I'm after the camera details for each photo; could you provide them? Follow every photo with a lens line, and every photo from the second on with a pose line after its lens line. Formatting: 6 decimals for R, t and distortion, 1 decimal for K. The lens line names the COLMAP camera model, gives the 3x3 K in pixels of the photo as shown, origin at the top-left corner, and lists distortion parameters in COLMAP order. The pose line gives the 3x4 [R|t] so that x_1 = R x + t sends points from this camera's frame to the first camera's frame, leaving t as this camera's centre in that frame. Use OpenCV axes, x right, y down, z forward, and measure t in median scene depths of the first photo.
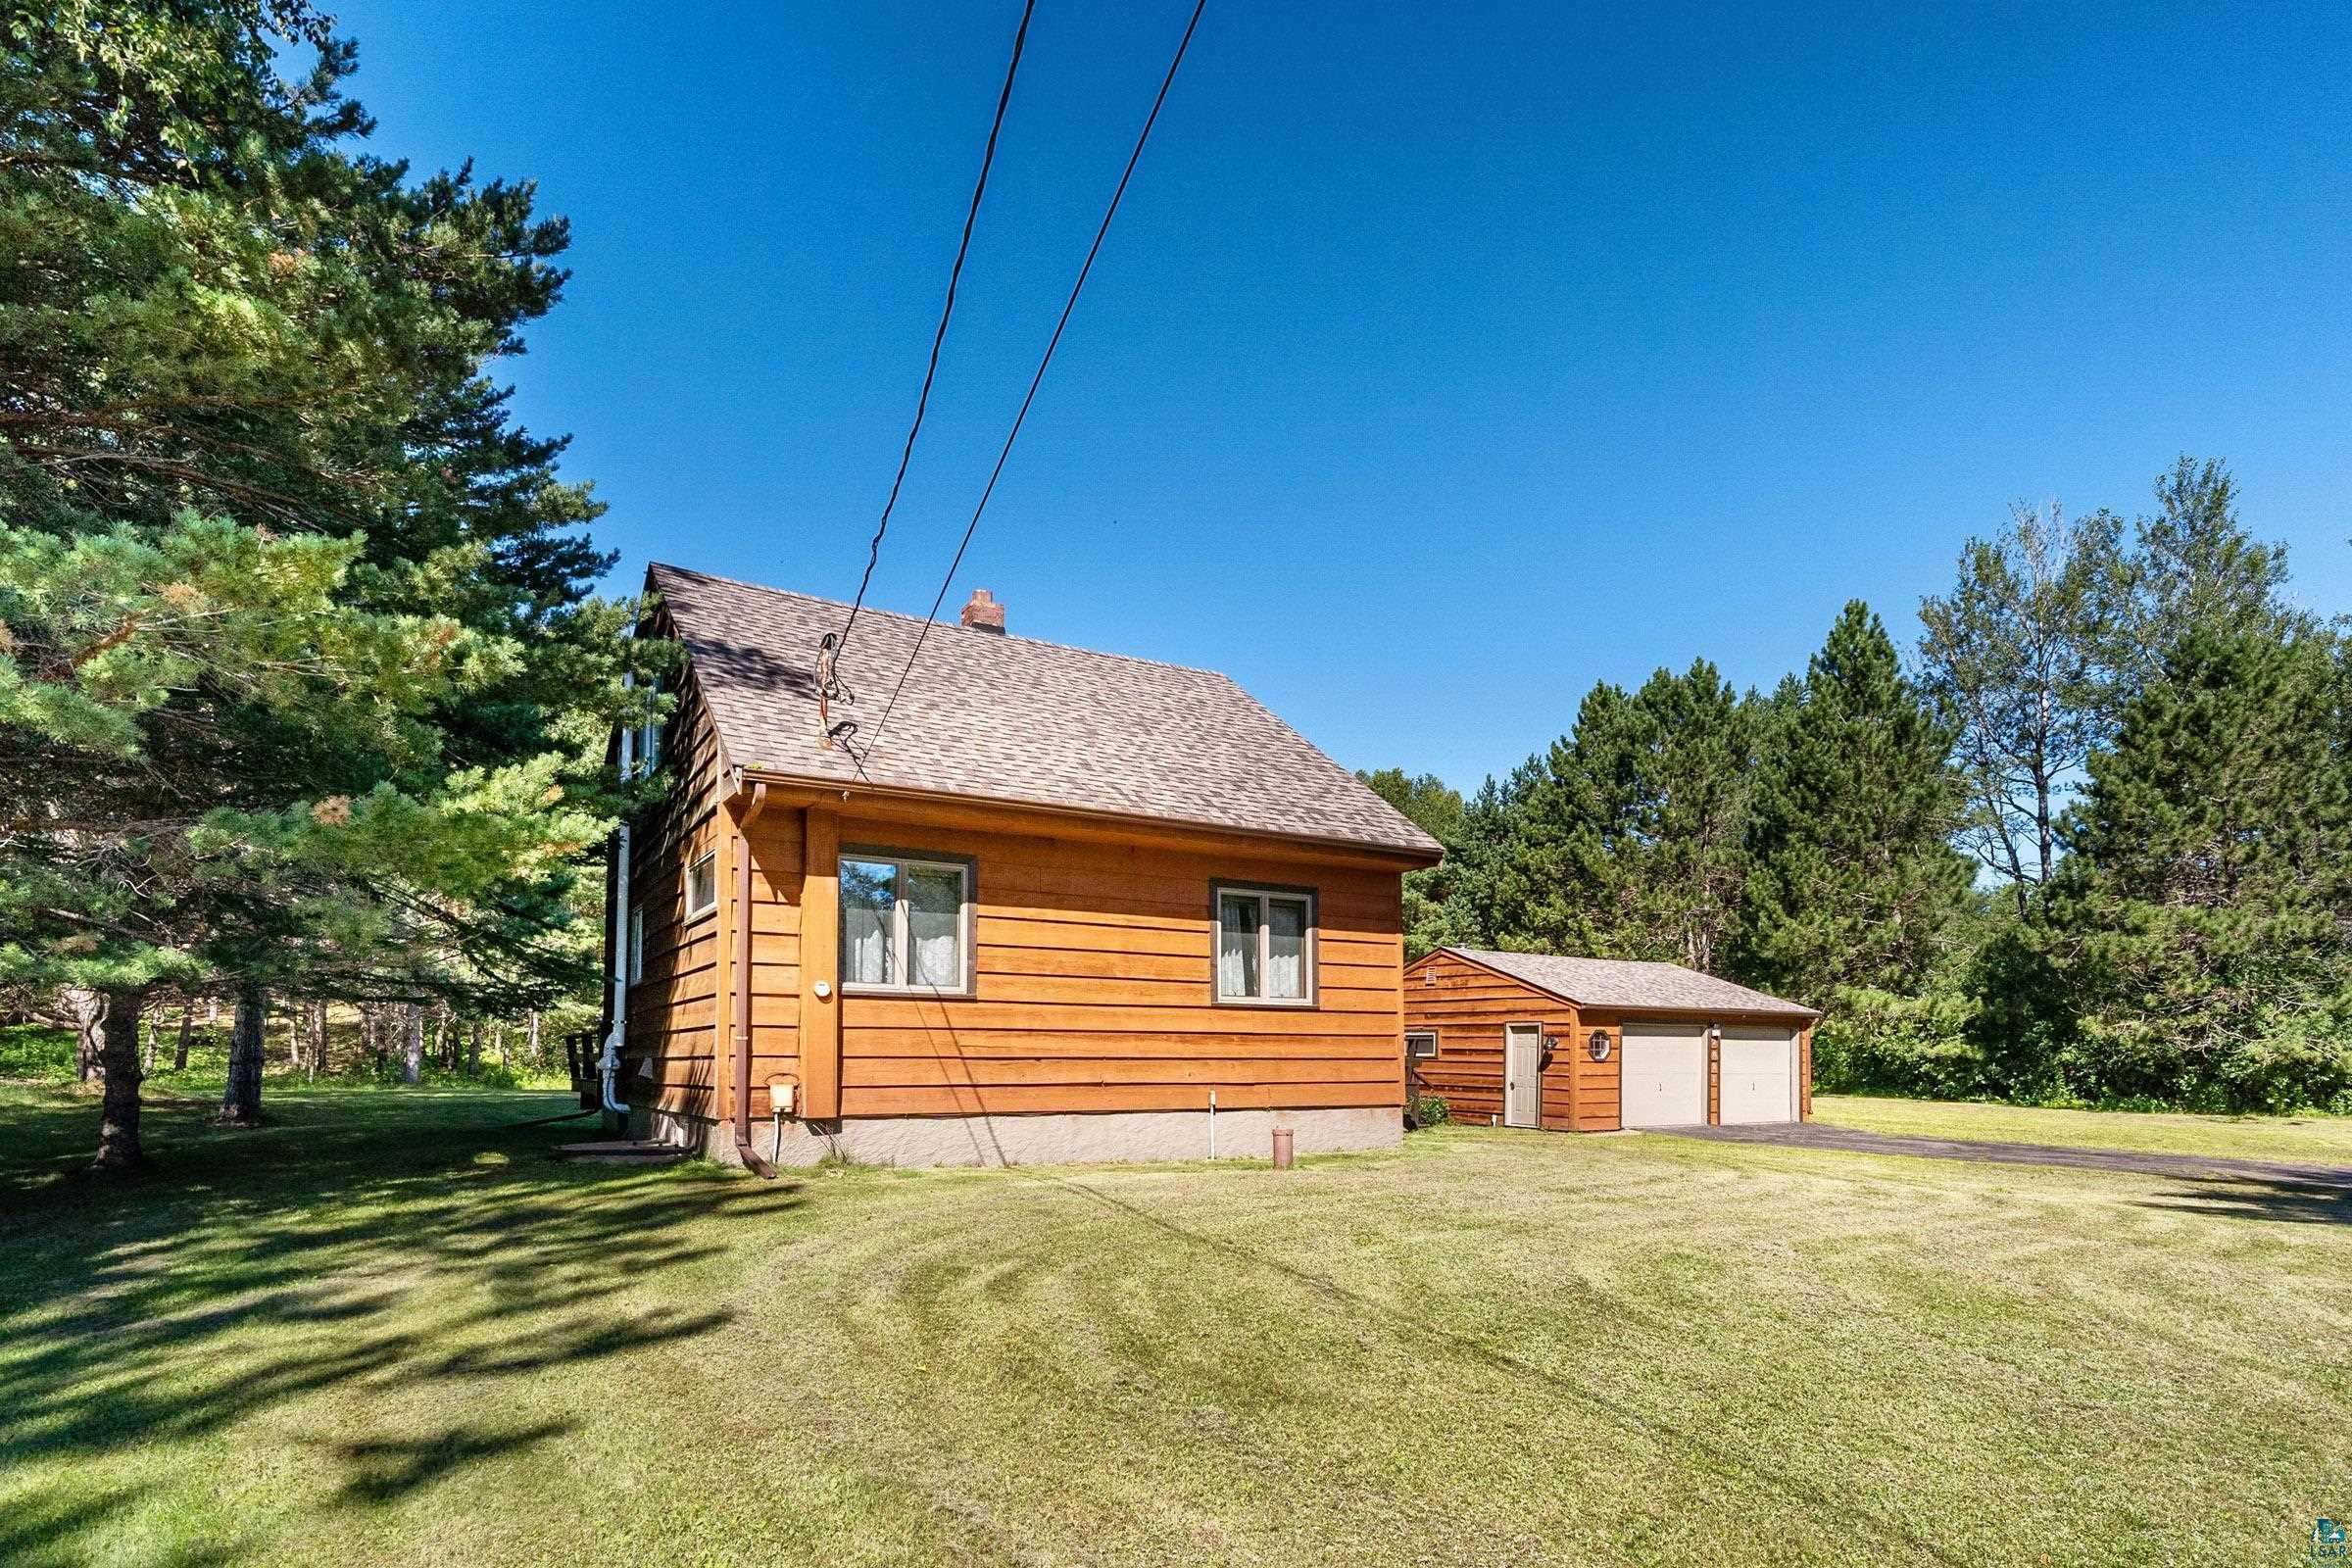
lens RADIAL K [[1317.5, 0, 1169.5], [0, 1317.5, 973.3], [0, 0, 1]] dist [0.003194, 0.000810]
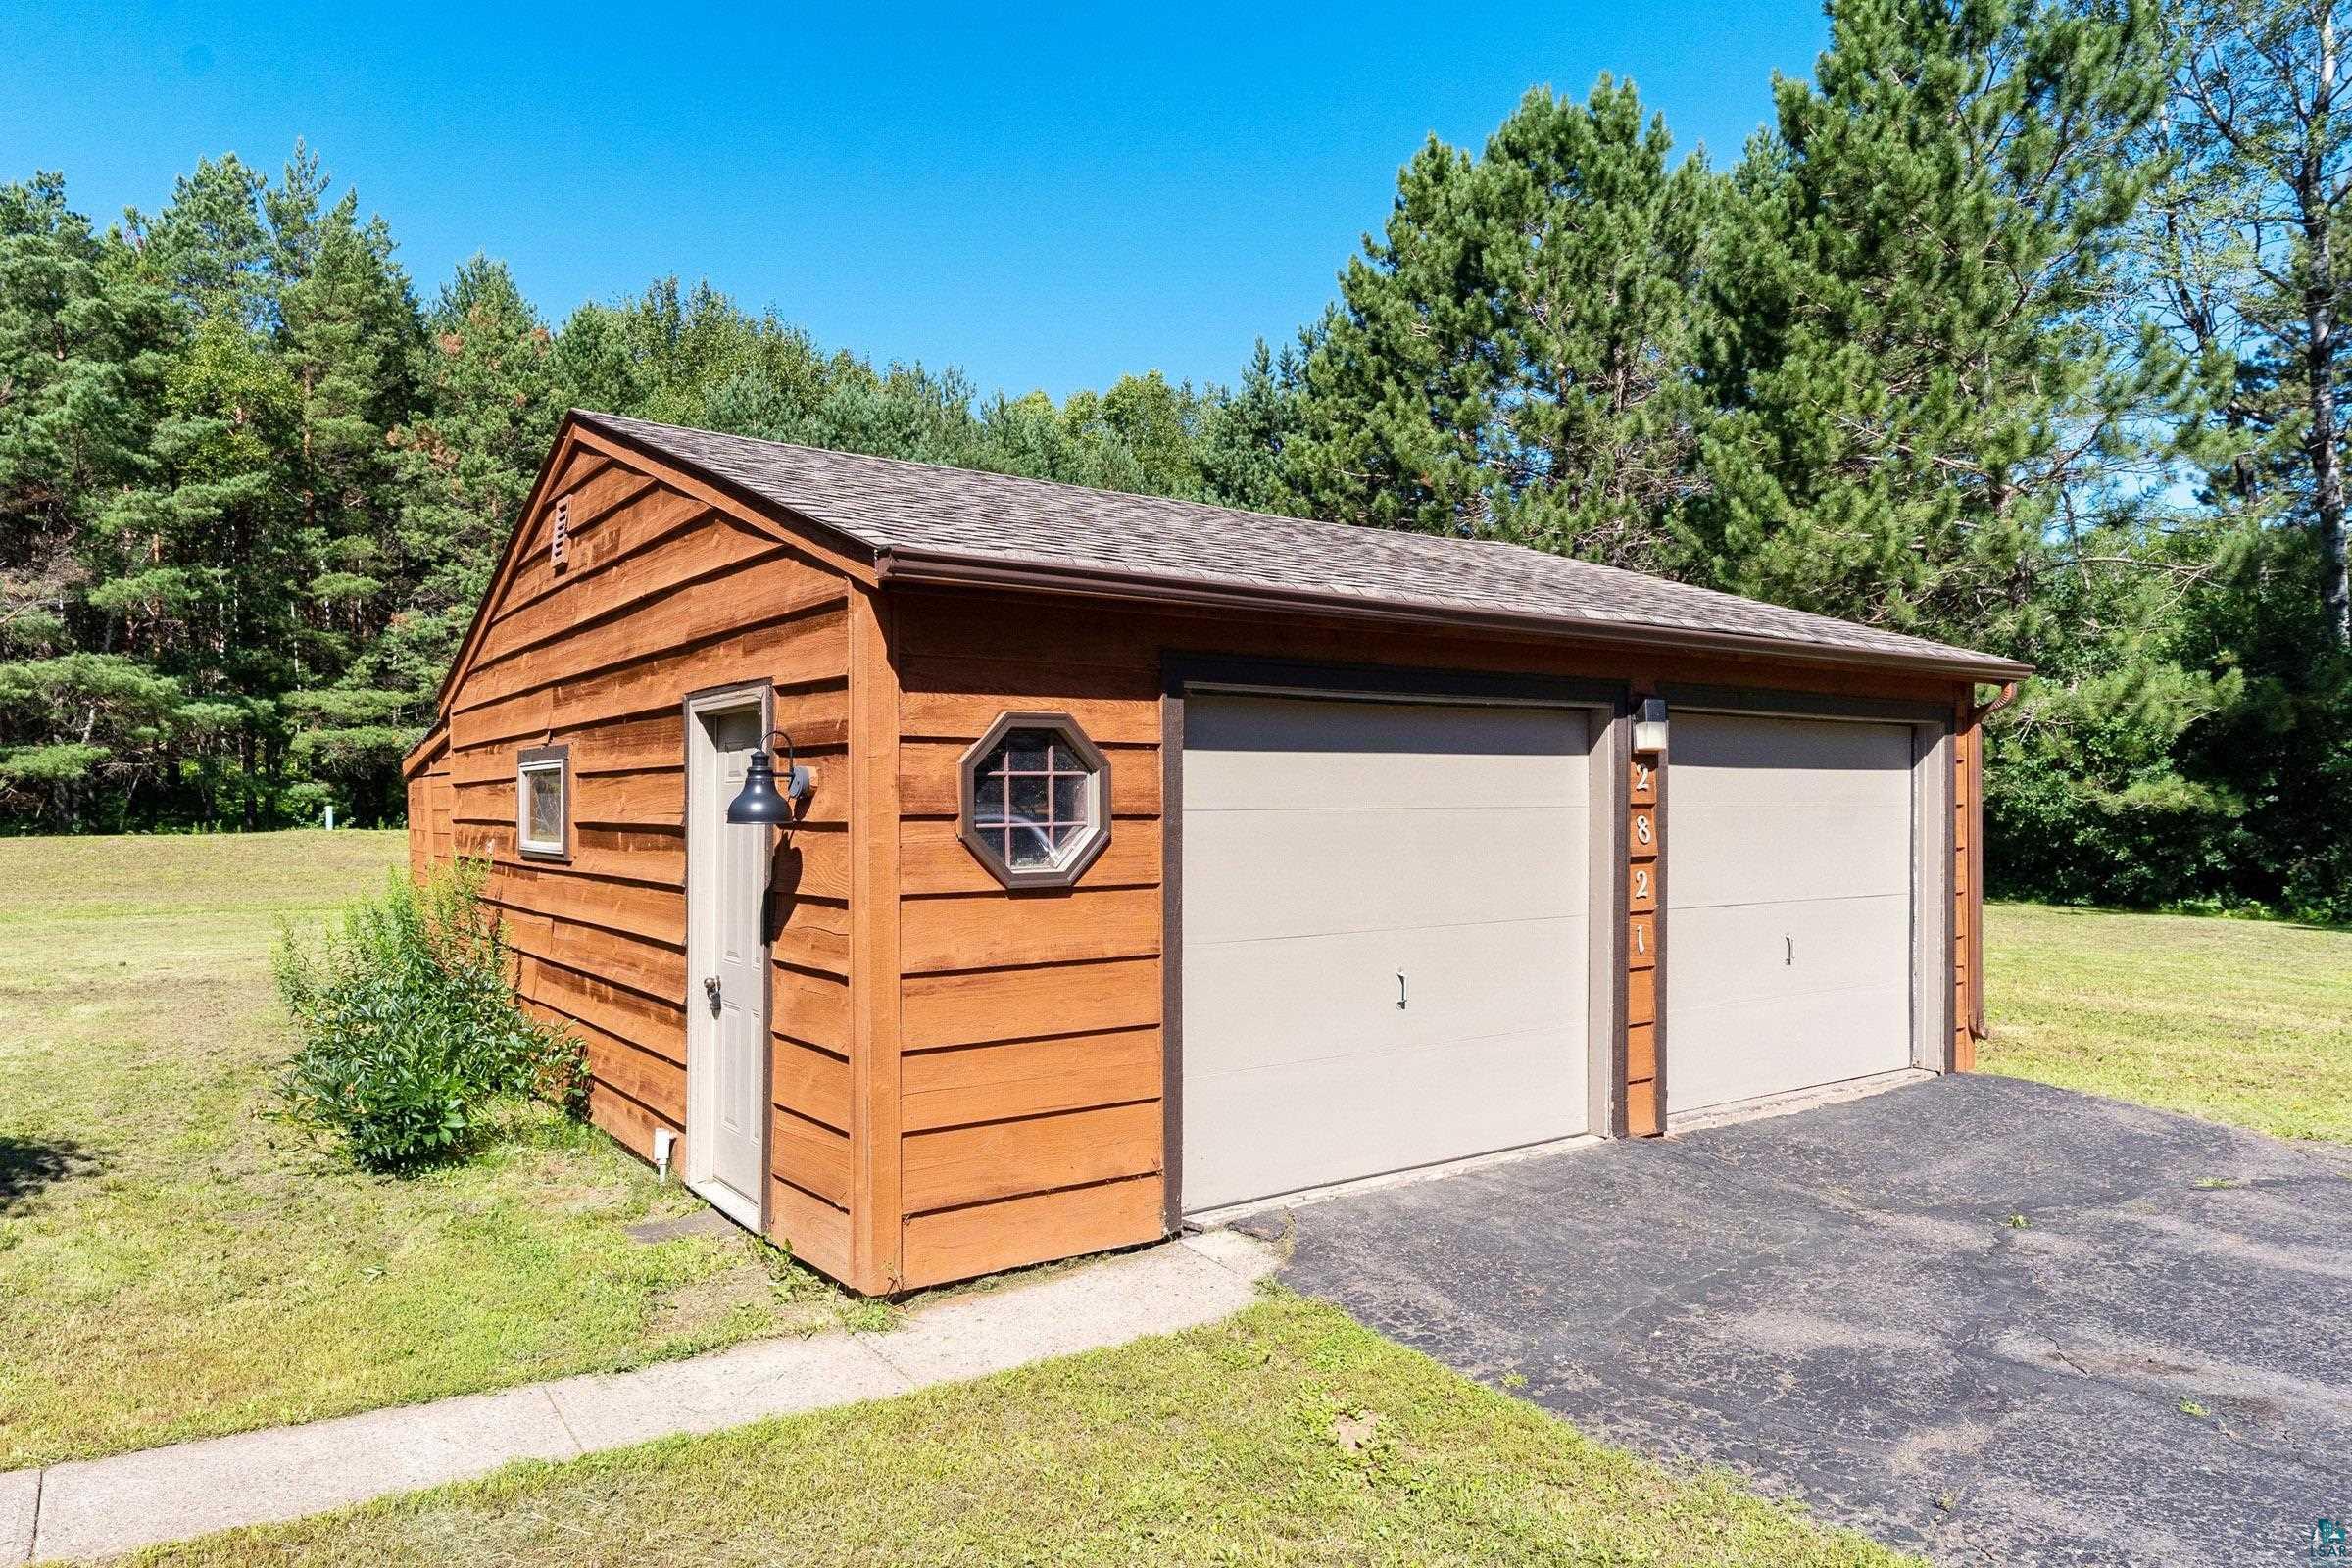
lens RADIAL K [[1497.0, 0, 1176.0], [0, 1497.0, 784.0], [0, 0, 1]] dist [-0.002817, -0.001531]
pose [[0.995152, -0.014759, 0.097237, 0.211704], [0.010710, 0.999059, 0.042034, 0.028724], [-0.097766, -0.040789, 0.994373, 0.516283]]
